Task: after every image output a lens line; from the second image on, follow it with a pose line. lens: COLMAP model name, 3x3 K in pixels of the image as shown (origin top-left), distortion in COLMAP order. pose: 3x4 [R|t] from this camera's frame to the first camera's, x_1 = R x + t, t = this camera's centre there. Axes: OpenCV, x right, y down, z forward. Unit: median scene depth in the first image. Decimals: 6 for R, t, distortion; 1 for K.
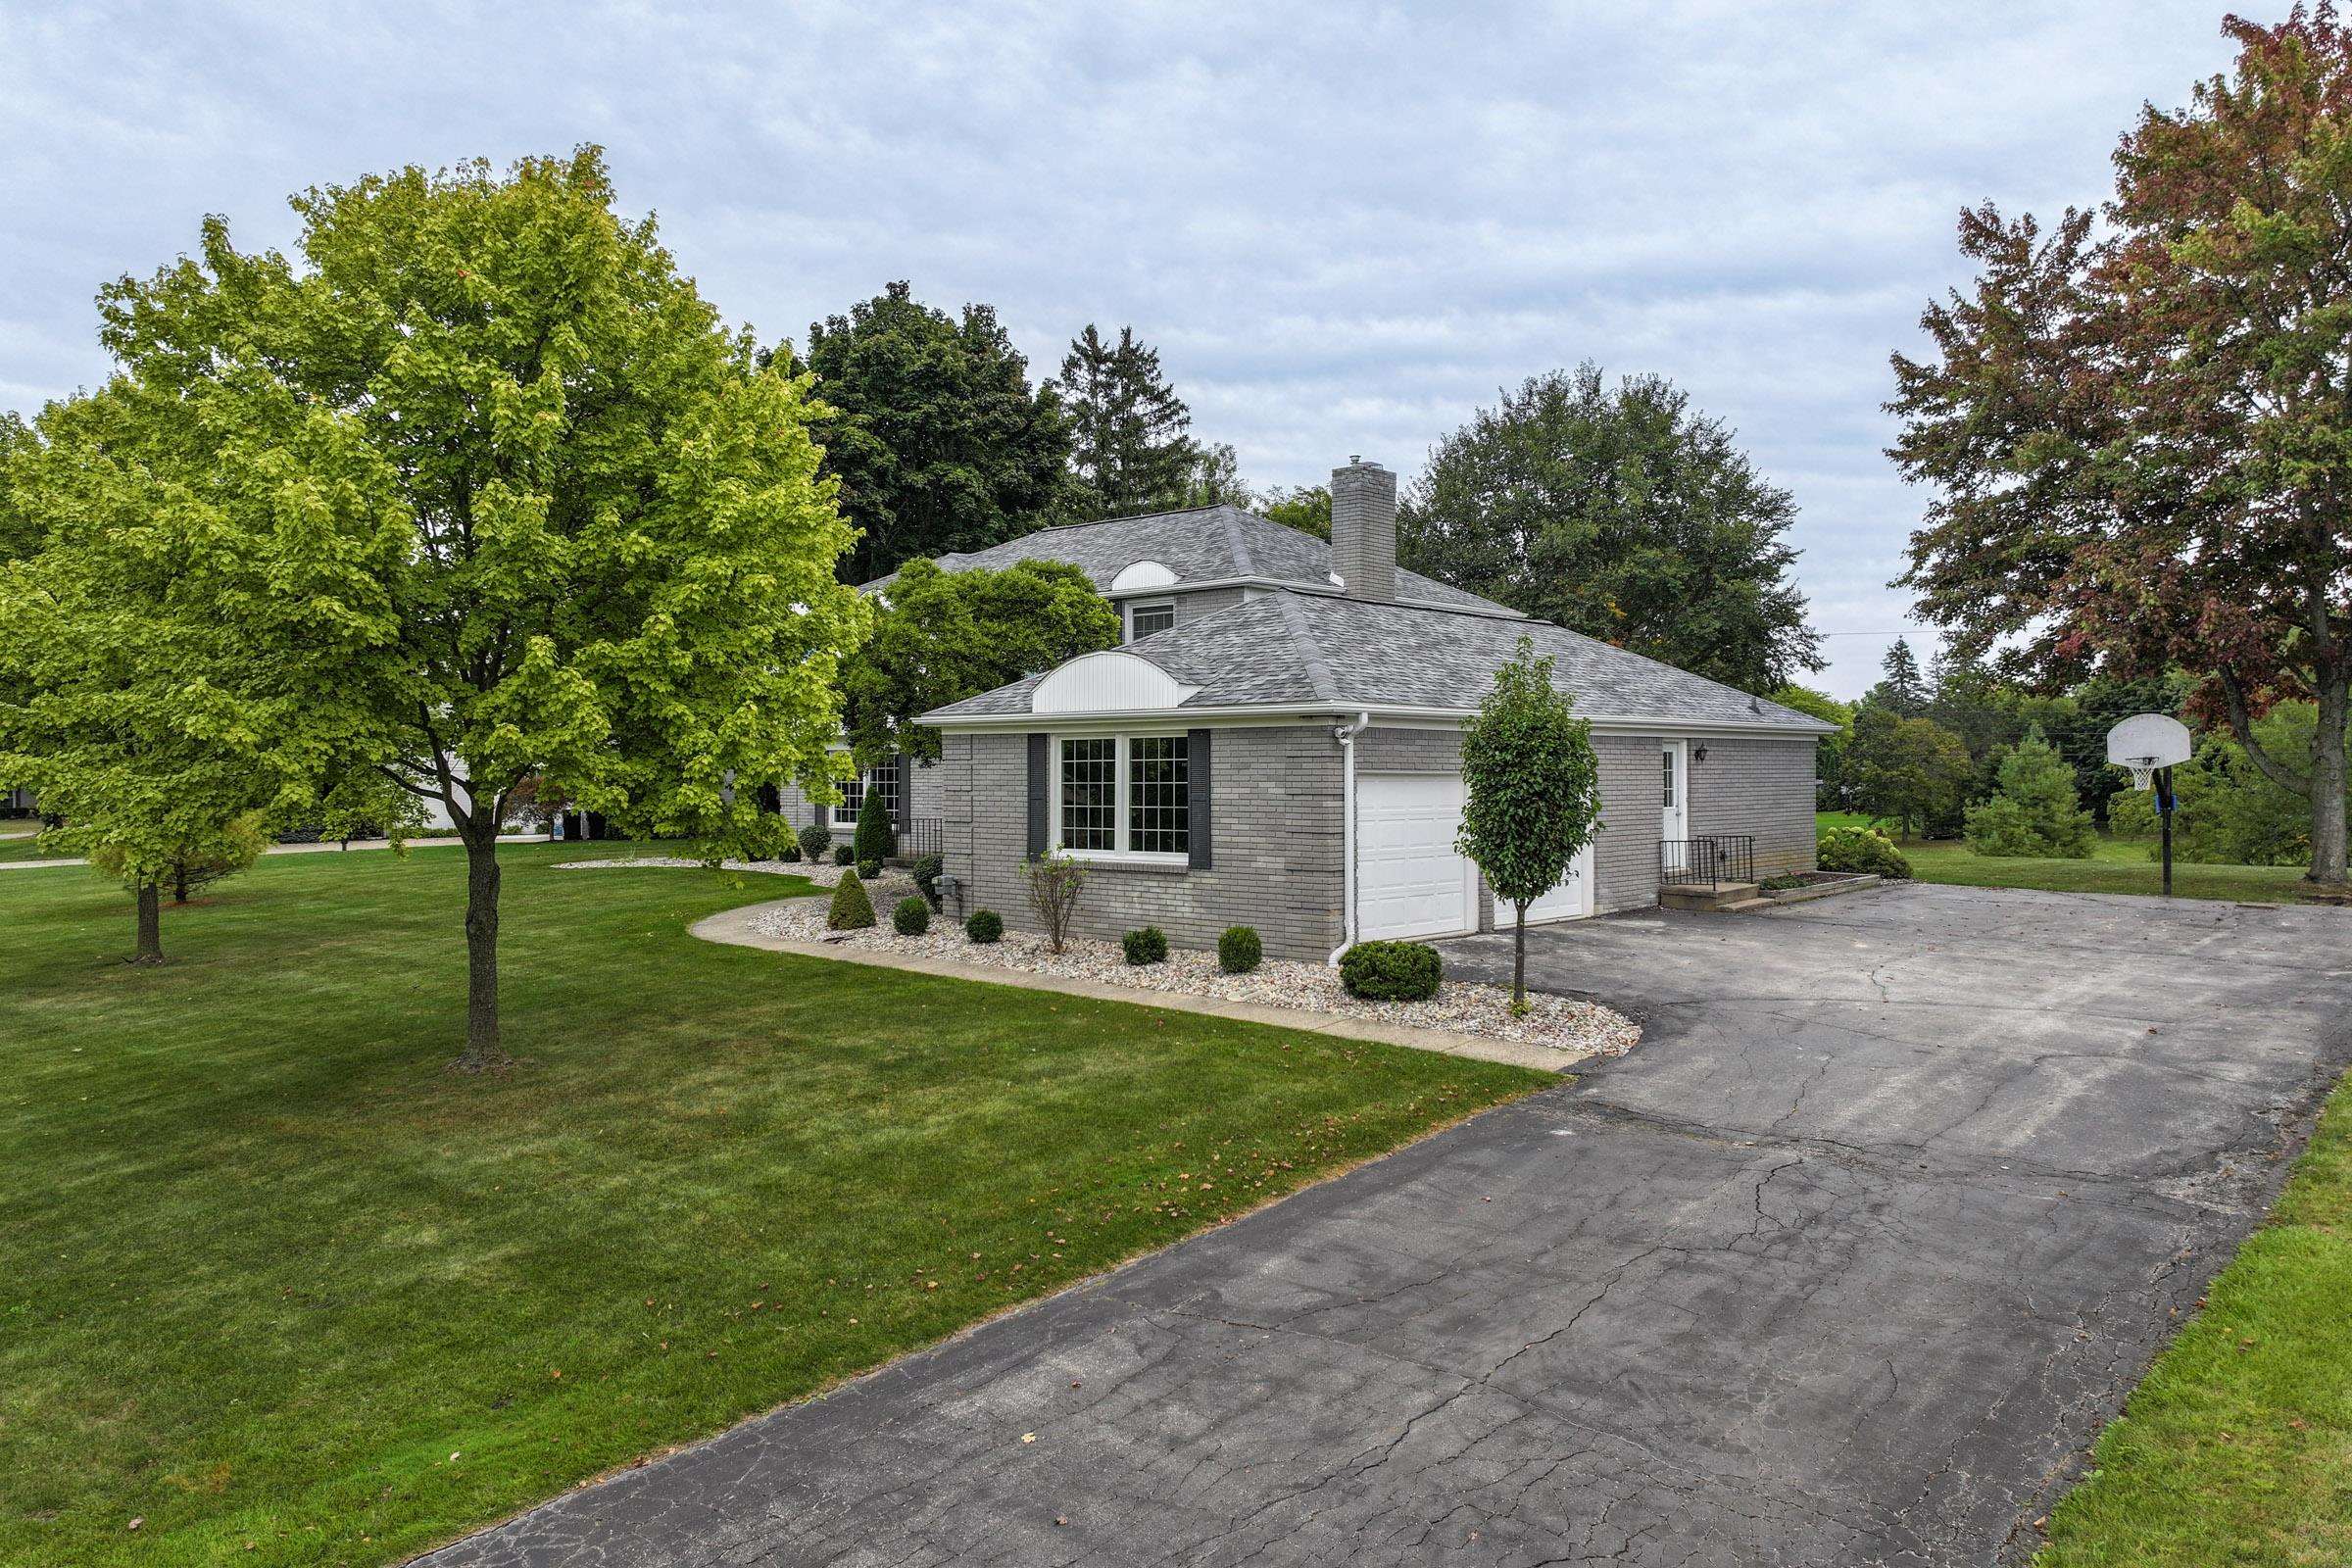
lens RADIAL K [[1651.1, 0, 1177.2], [0, 1651.1, 774.4], [0, 0, 1]] dist [-0.007405, 0.017505]
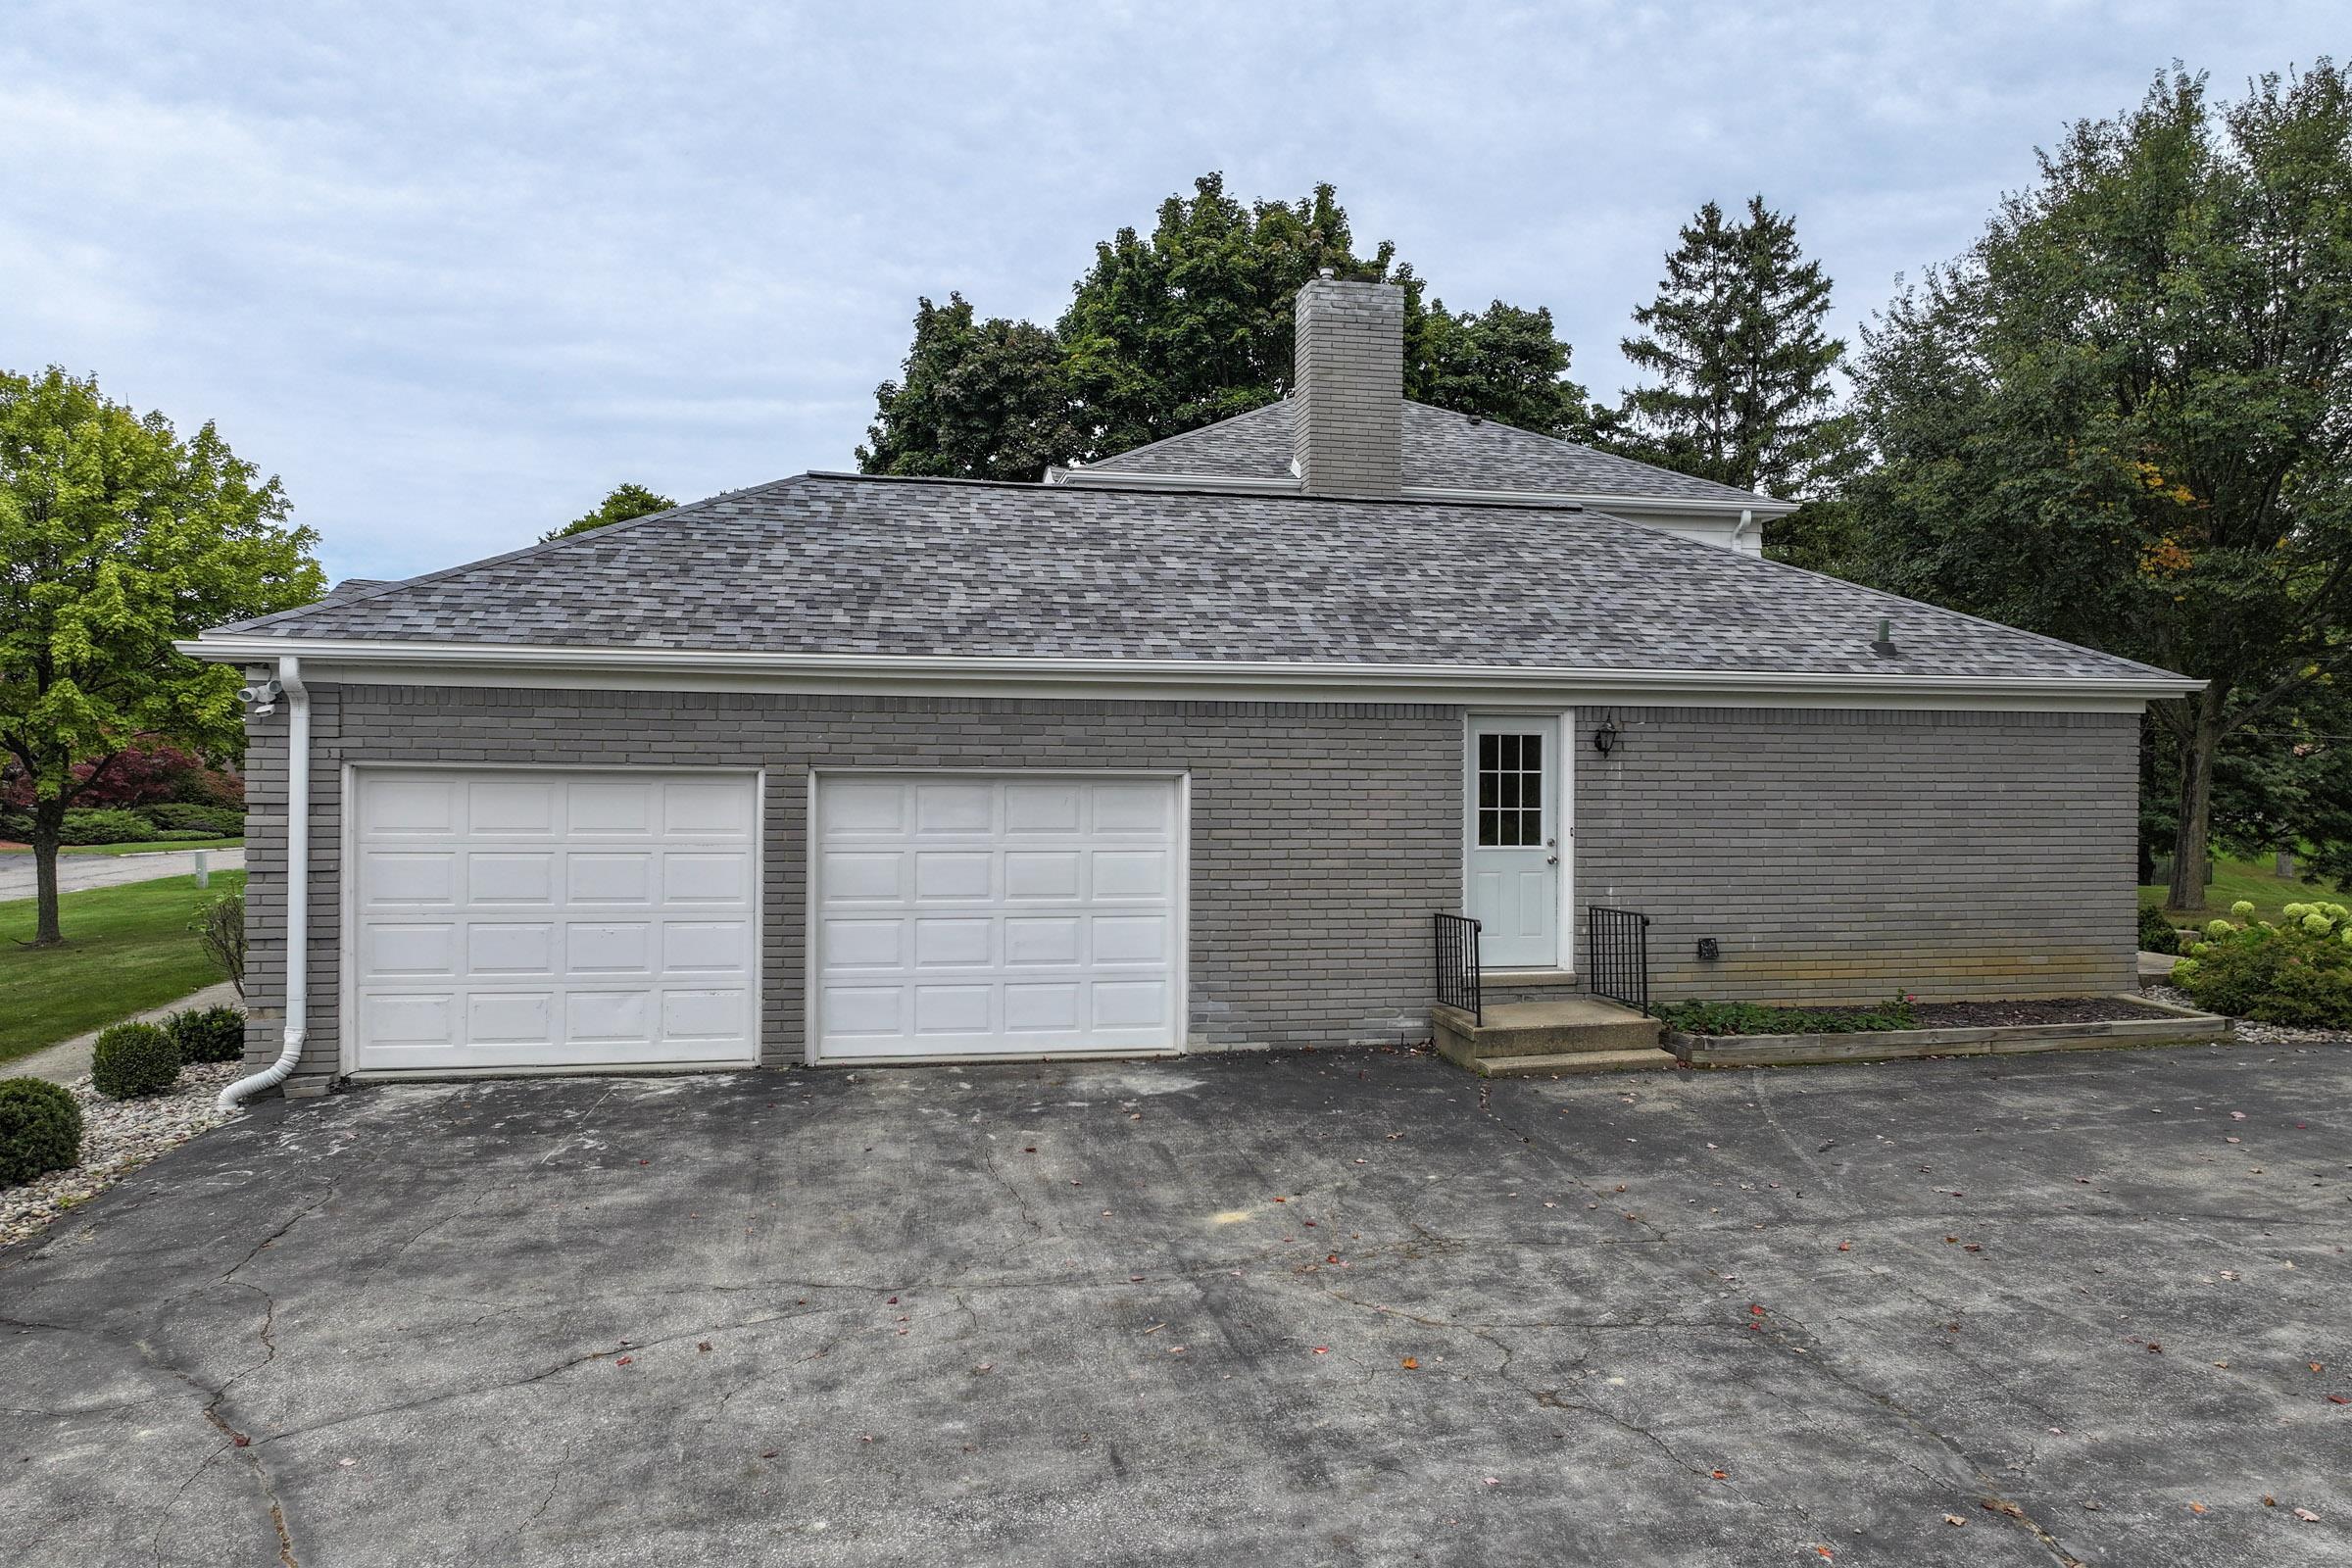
lens RADIAL K [[1545.4, 0, 1176.6], [0, 1545.4, 791.4], [0, 0, 1]] dist [-0.001954, -0.002553]
pose [[0.792078, 0.030460, -0.609659, 0.302287], [-0.016272, 0.999453, 0.028795, -0.005280], [0.610202, -0.012888, 0.792141, 0.347691]]
